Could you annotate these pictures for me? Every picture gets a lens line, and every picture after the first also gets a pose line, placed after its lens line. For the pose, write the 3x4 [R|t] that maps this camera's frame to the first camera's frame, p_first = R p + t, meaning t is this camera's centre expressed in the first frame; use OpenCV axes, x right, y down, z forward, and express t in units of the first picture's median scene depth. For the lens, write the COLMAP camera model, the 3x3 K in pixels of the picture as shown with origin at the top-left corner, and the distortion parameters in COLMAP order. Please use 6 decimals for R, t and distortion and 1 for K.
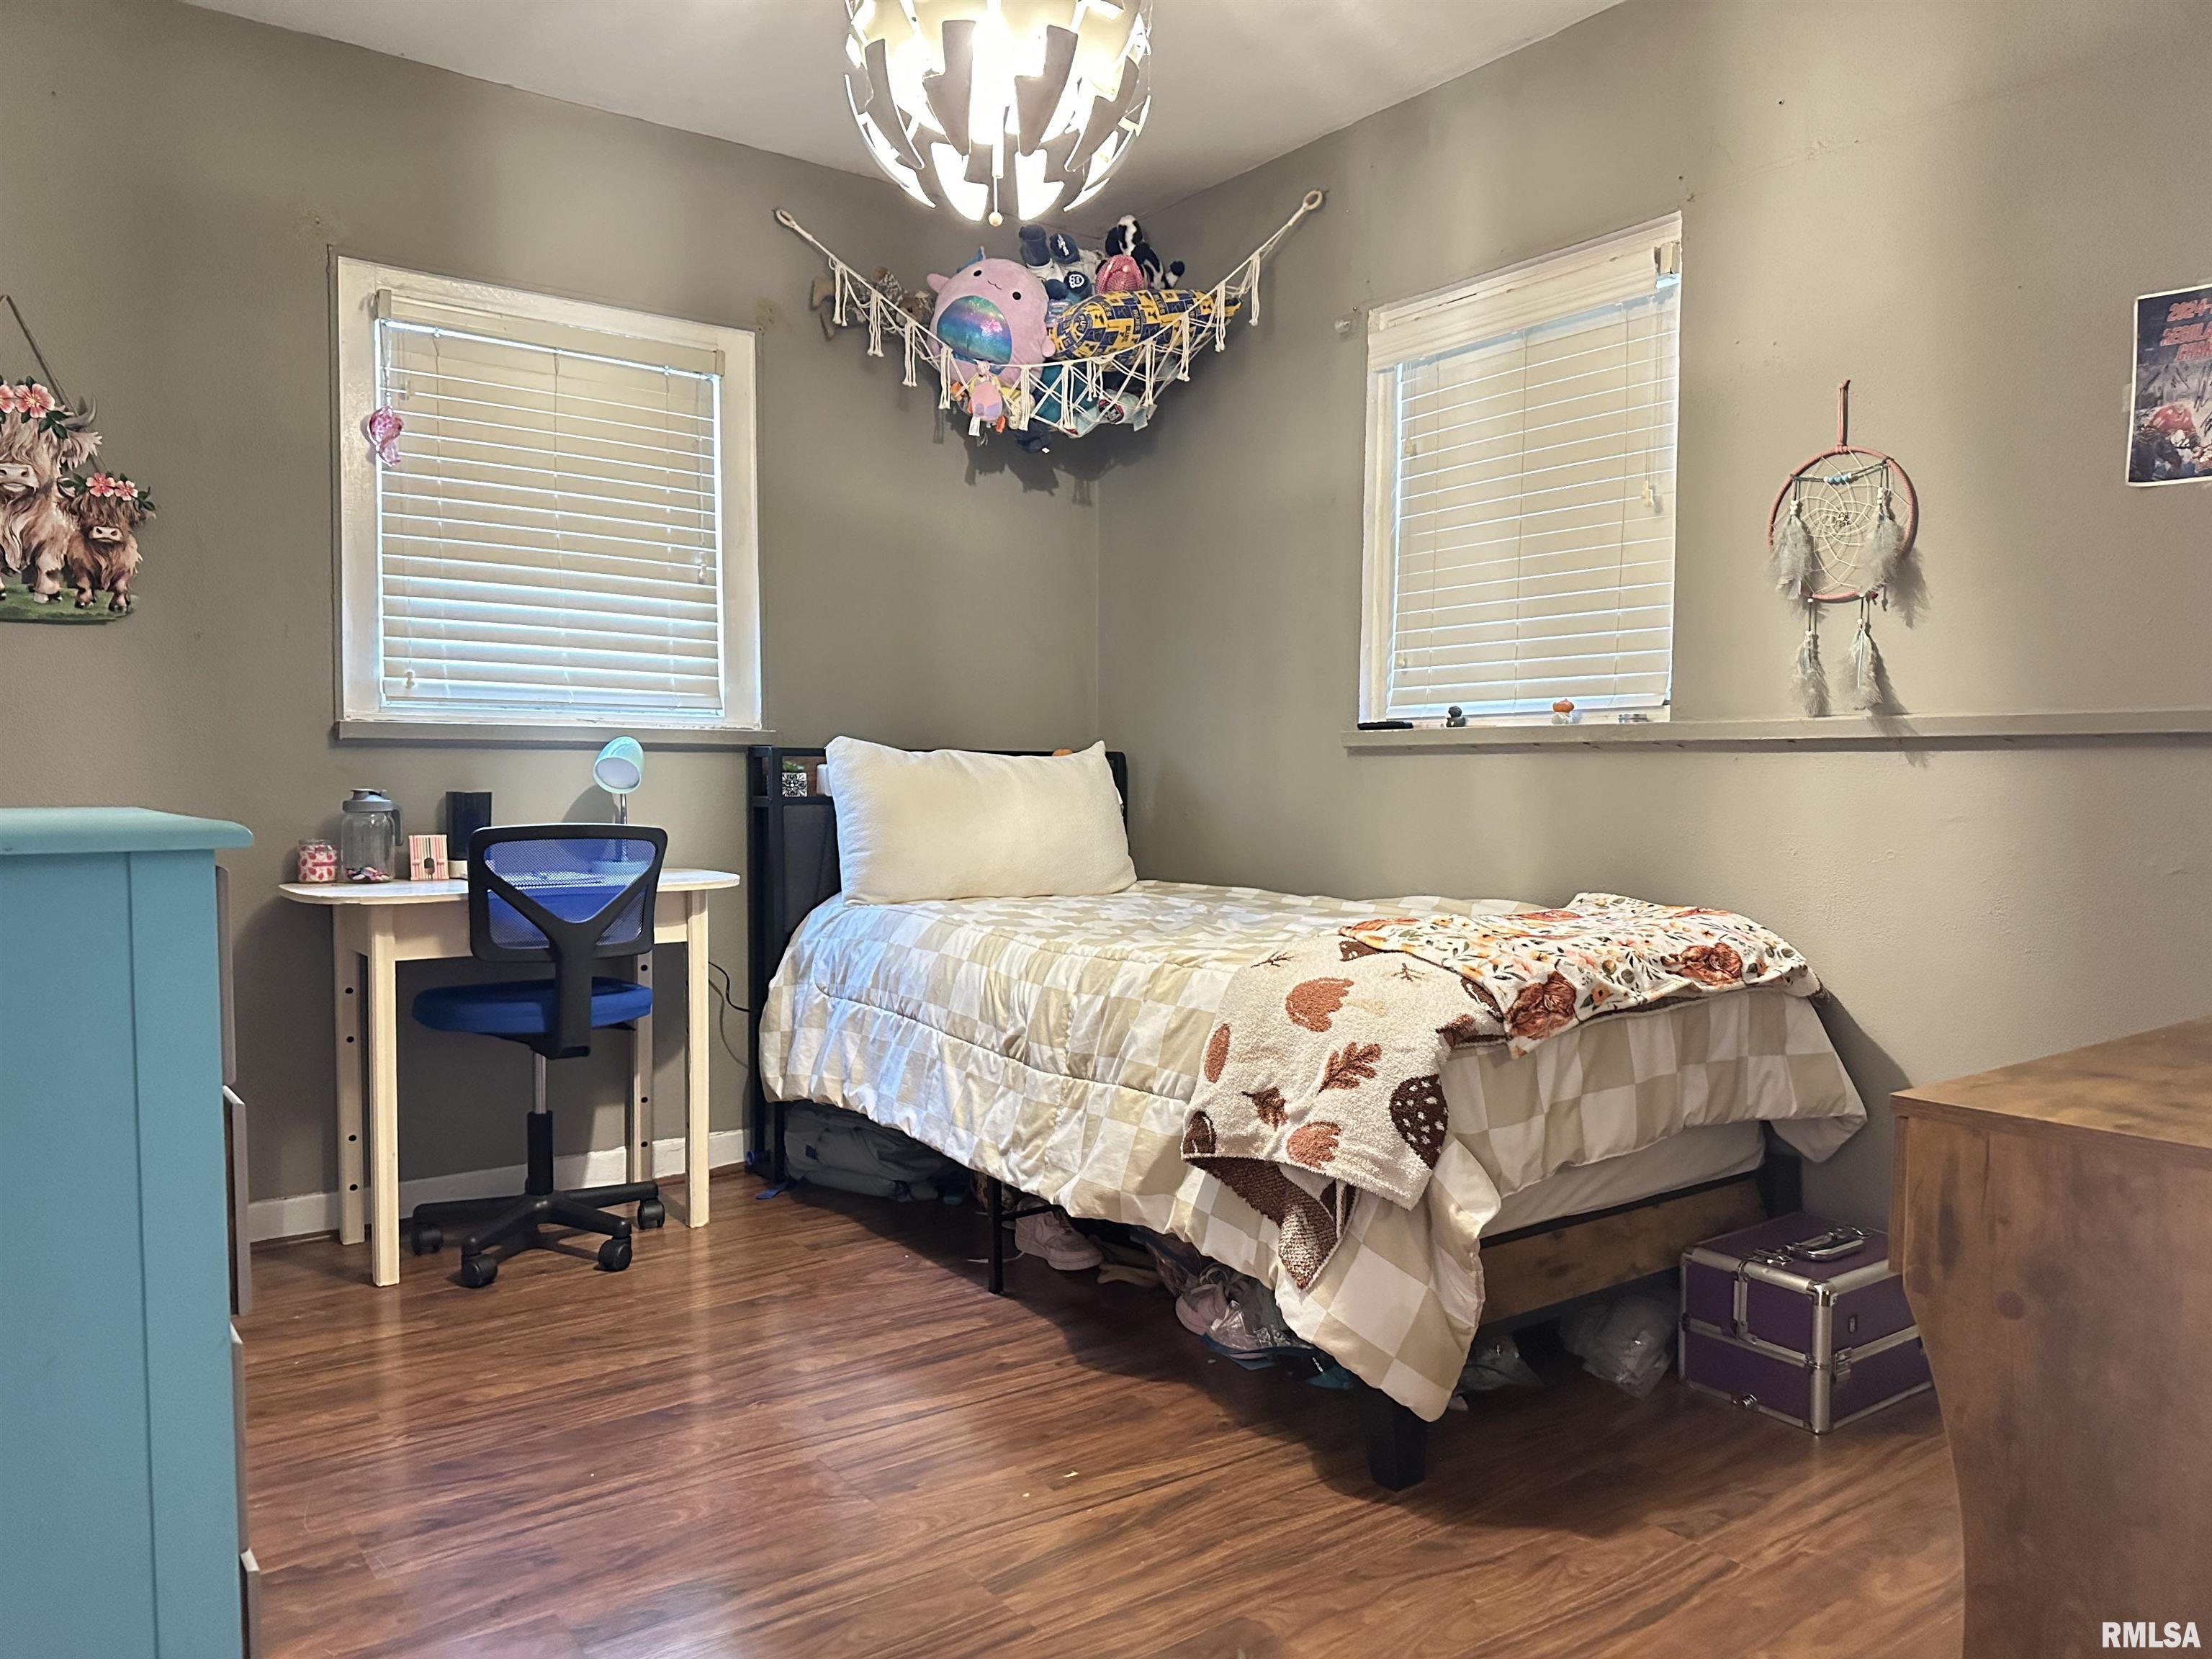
lens RADIAL K [[1543.6, 0, 1111.2], [0, 1543.6, 831.1], [0, 0, 1]] dist [0.054626, -0.075016]
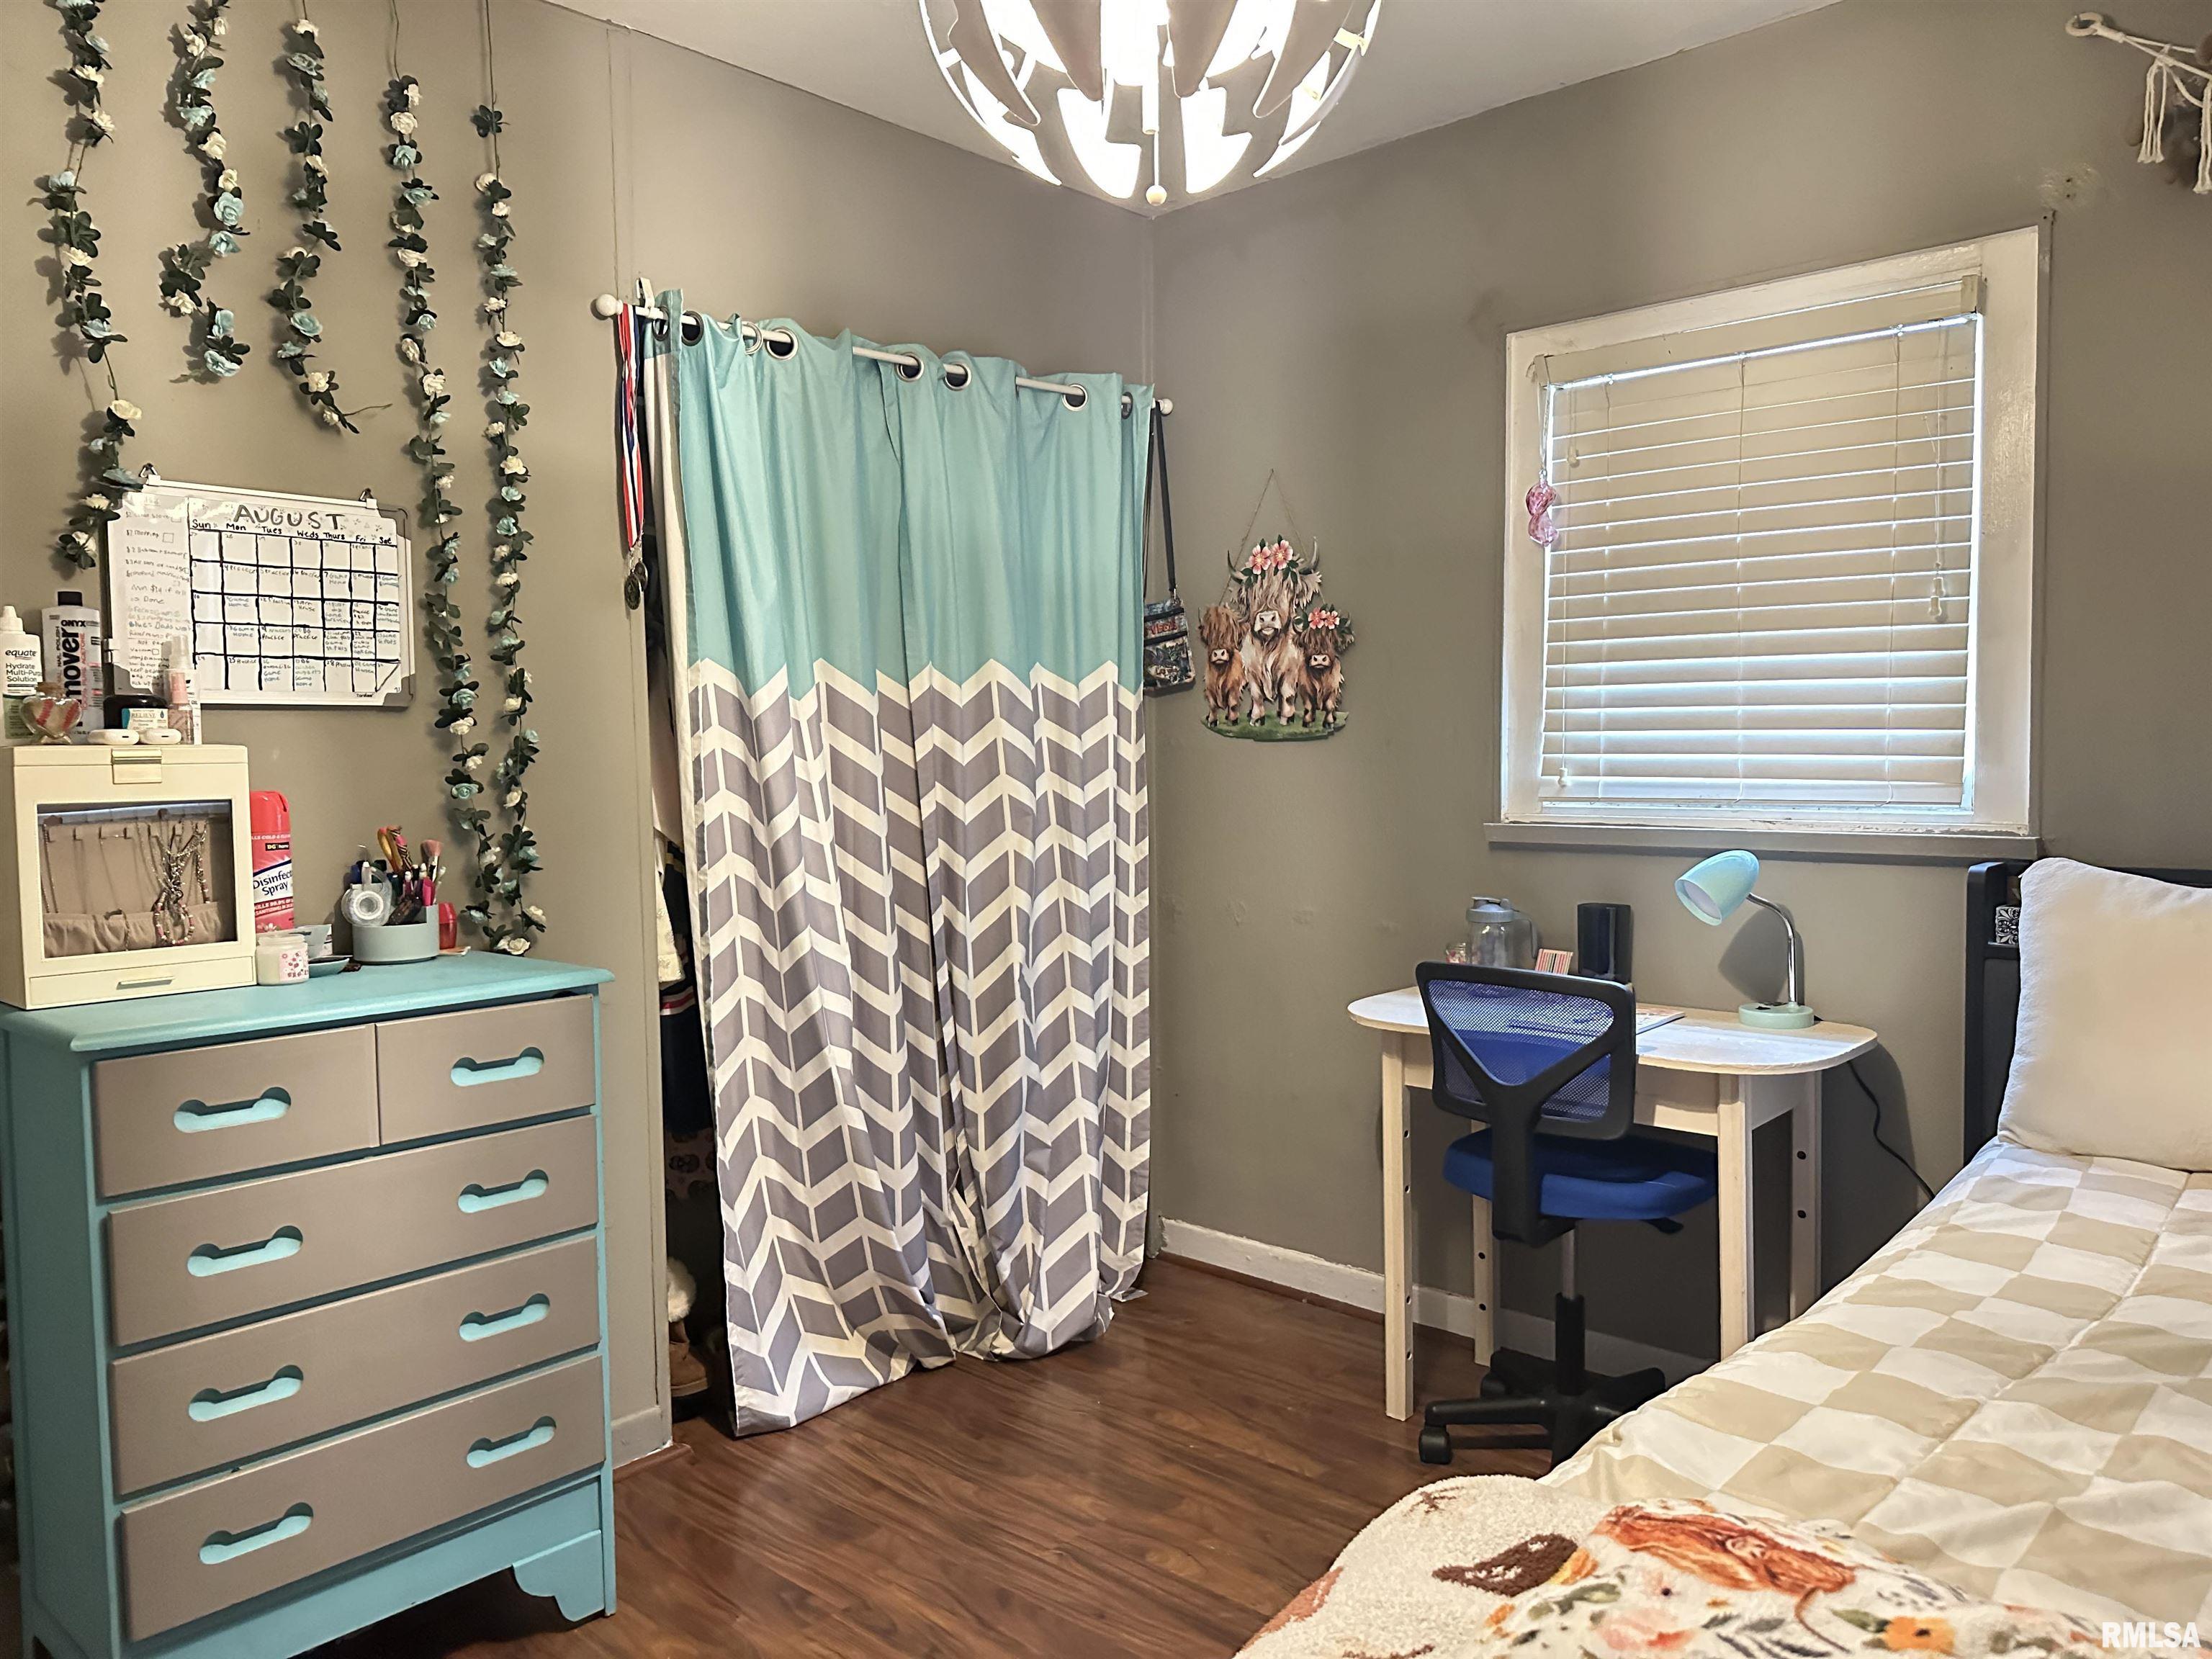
lens RADIAL K [[1543.6, 0, 1111.2], [0, 1543.6, 831.1], [0, 0, 1]] dist [0.054626, -0.075016]
pose [[0.211528, 0.040918, -0.976515, 0.424155], [-0.022694, 0.999060, 0.036947, -0.103921], [0.977108, 0.014345, 0.212258, 0.608510]]
